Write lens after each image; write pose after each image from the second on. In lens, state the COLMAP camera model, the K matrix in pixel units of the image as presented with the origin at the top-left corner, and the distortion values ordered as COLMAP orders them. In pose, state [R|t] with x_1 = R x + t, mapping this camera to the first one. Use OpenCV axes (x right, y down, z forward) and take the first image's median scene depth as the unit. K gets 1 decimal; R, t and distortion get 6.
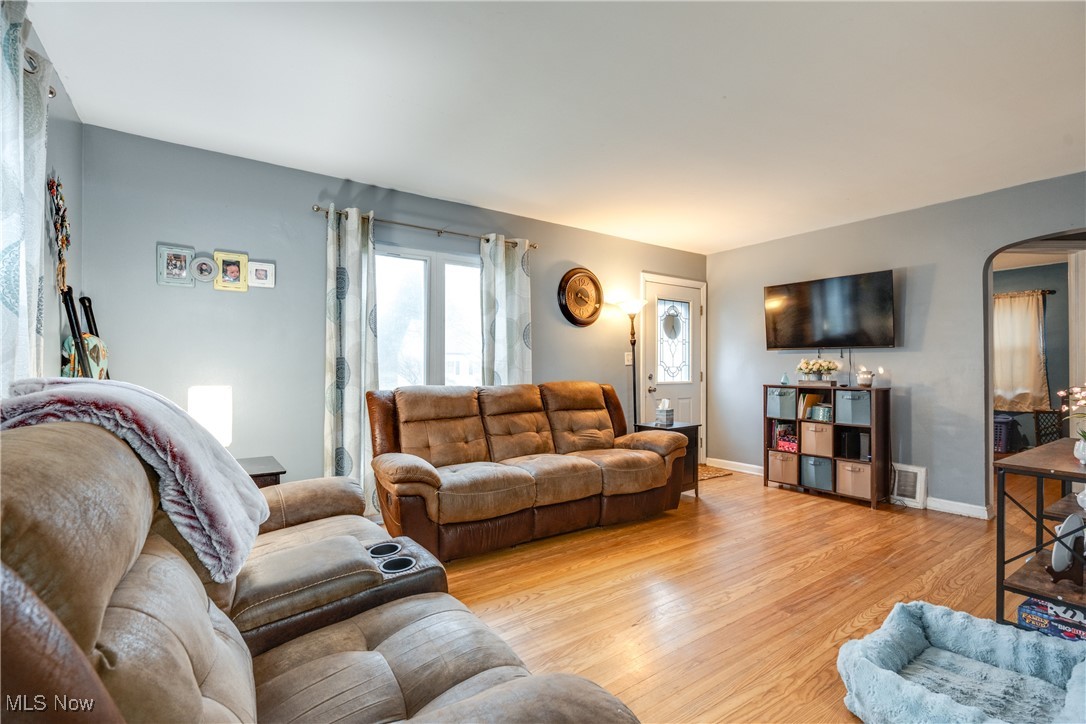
lens RADIAL K [[491.8, 0, 542.2], [0, 491.8, 365.7], [0, 0, 1]] dist [-0.002898, -0.000240]
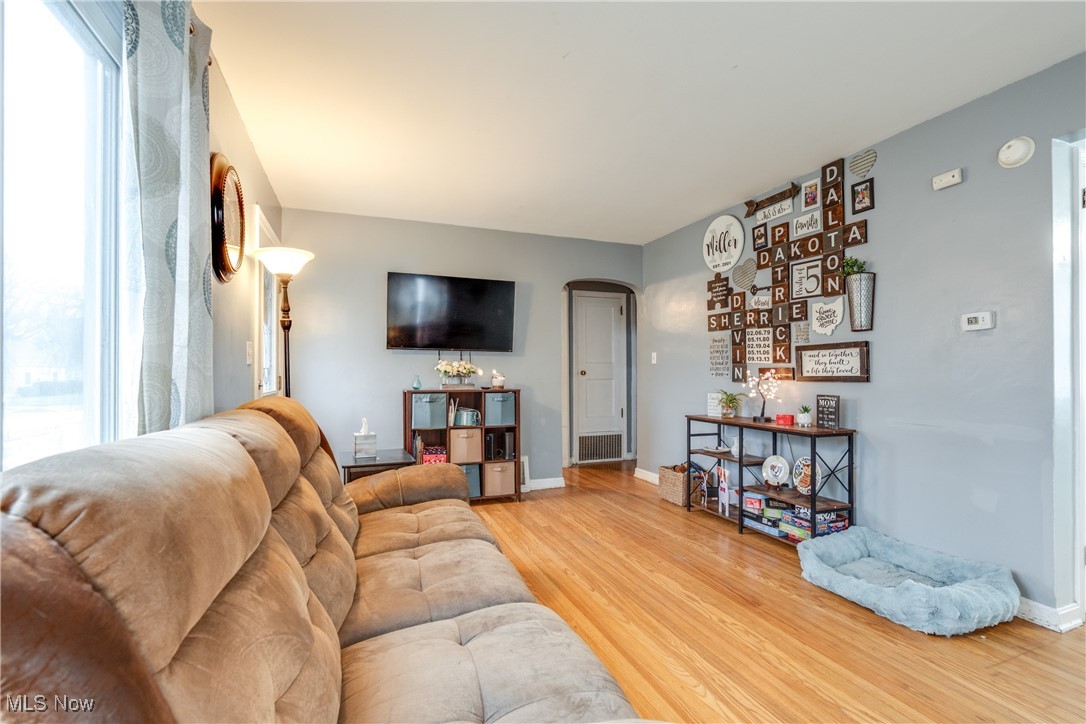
lens RADIAL K [[491.8, 0, 542.7], [0, 491.8, 365.5], [0, 0, 1]] dist [-0.002898, -0.000240]
pose [[0.236687, 0.012729, 0.971503, -0.336801], [-0.005057, 0.999917, -0.011869, 0.005182], [-0.971573, -0.002103, 0.236732, 0.649705]]
